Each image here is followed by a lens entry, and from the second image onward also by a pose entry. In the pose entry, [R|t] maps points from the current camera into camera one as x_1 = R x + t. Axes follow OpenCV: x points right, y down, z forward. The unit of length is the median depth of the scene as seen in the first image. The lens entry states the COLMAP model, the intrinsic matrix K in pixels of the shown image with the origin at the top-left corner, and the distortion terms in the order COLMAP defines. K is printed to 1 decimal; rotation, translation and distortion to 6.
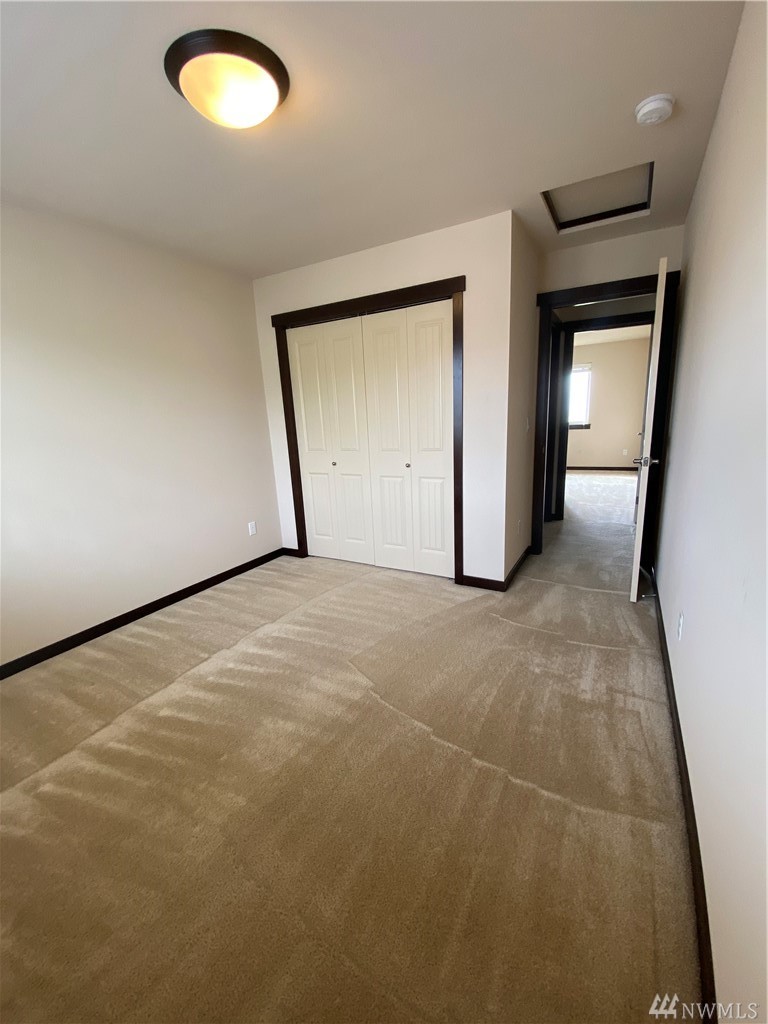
lens RADIAL K [[423.3, 0, 384.0], [0, 423.3, 512.0], [0, 0, 1]] dist [0.001121, -0.000211]
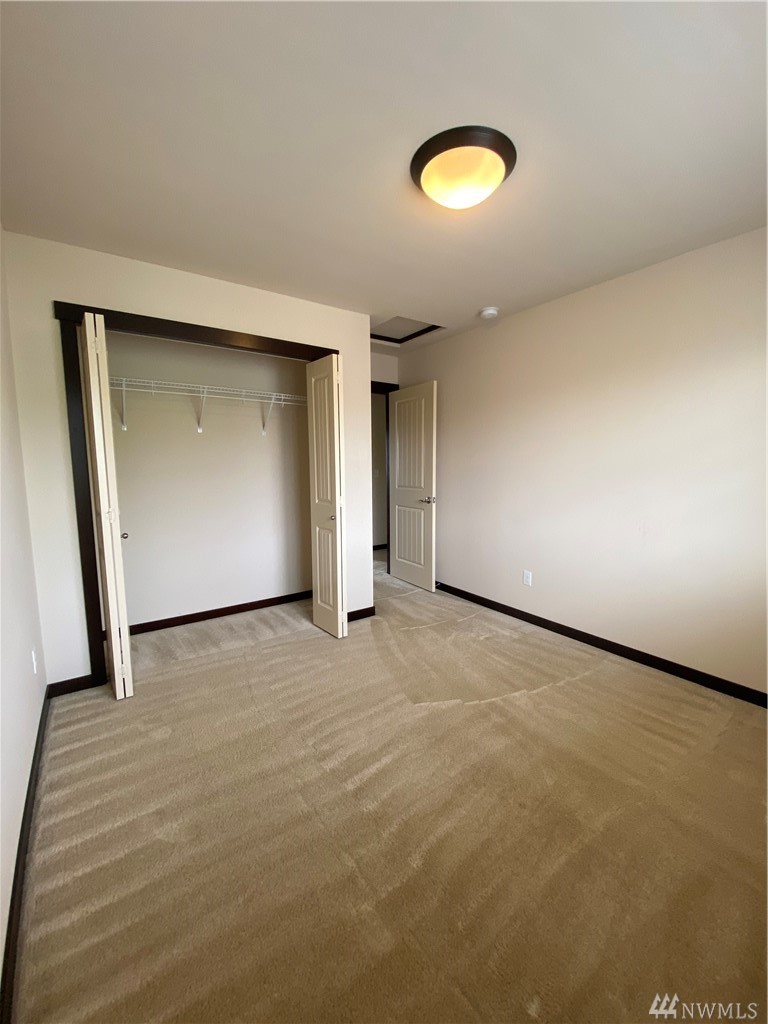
lens RADIAL K [[423.3, 0, 384.0], [0, 423.3, 512.0], [0, 0, 1]] dist [0.001121, -0.000211]
pose [[0.414552, -0.061034, 0.907976, -0.954870], [0.186753, 0.982218, -0.019241, -0.082476], [-0.890657, 0.177544, 0.418579, 0.542237]]
